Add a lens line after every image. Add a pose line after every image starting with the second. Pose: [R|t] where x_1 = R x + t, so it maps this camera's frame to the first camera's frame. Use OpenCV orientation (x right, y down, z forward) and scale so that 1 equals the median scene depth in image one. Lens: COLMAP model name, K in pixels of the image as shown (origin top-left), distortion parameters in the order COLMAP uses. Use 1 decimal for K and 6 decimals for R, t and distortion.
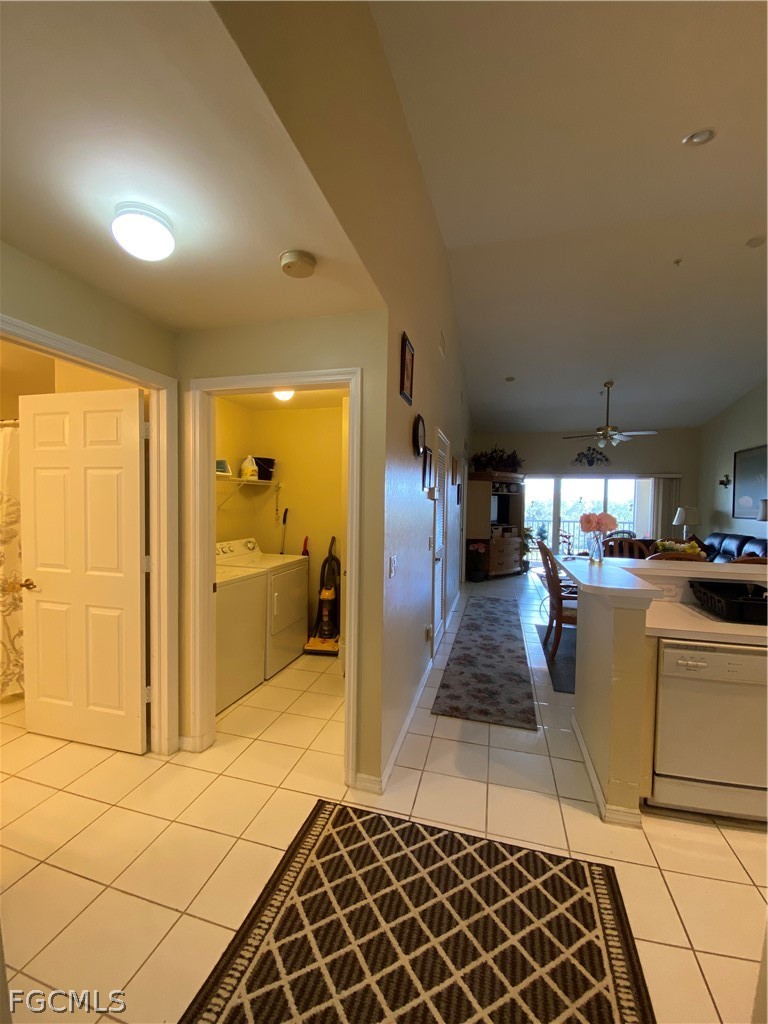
lens RADIAL K [[411.7, 0, 382.8], [0, 411.7, 513.1], [0, 0, 1]] dist [0.020860, -0.018424]
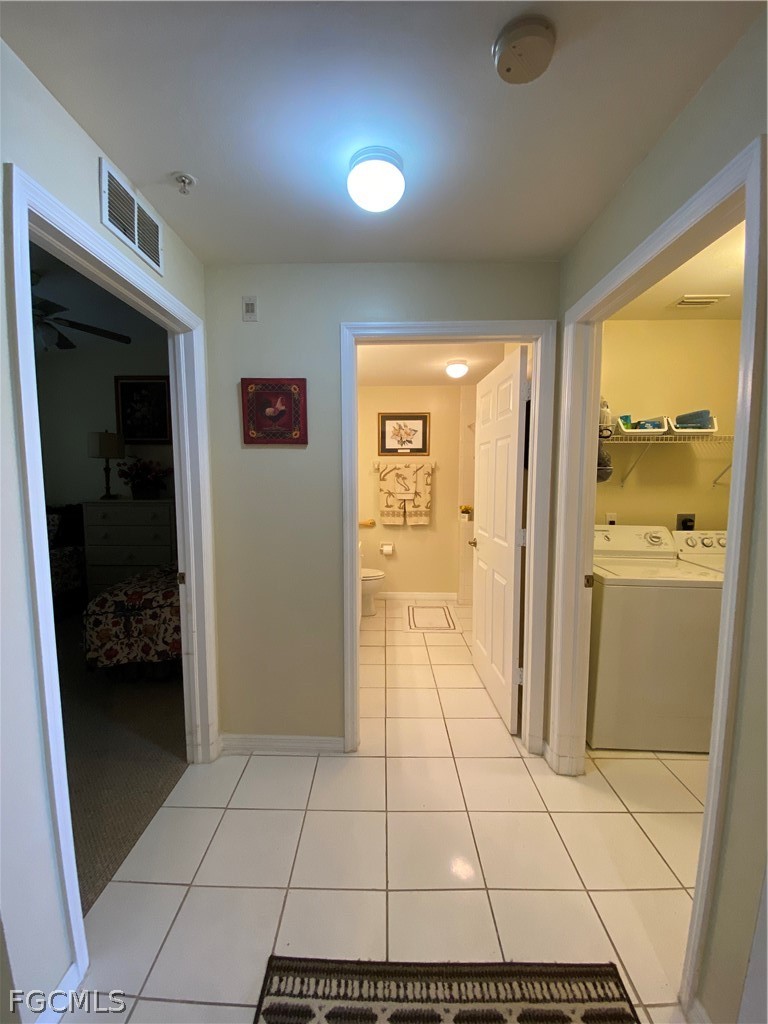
lens RADIAL K [[420.3, 0, 381.5], [0, 420.3, 514.1], [0, 0, 1]] dist [0.021153, -0.019777]
pose [[0.250347, 0.071021, -0.965548, 0.152620], [-0.027498, 0.997425, 0.066236, 0.010140], [0.967766, 0.009968, 0.251655, 0.274896]]
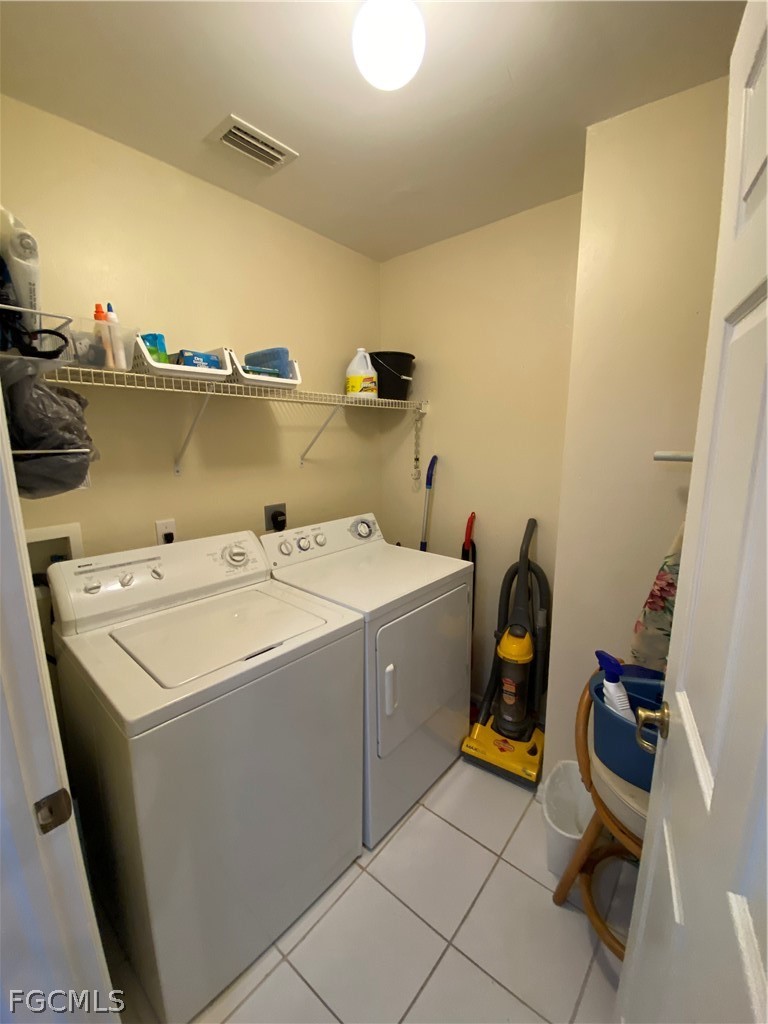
lens RADIAL K [[411.7, 0, 382.8], [0, 411.7, 513.1], [0, 0, 1]] dist [0.020860, -0.018424]
pose [[0.908406, 0.054370, -0.414539, -0.087932], [0.007045, 0.989377, 0.145202, -0.017114], [0.418029, -0.134823, 0.898373, 0.564730]]
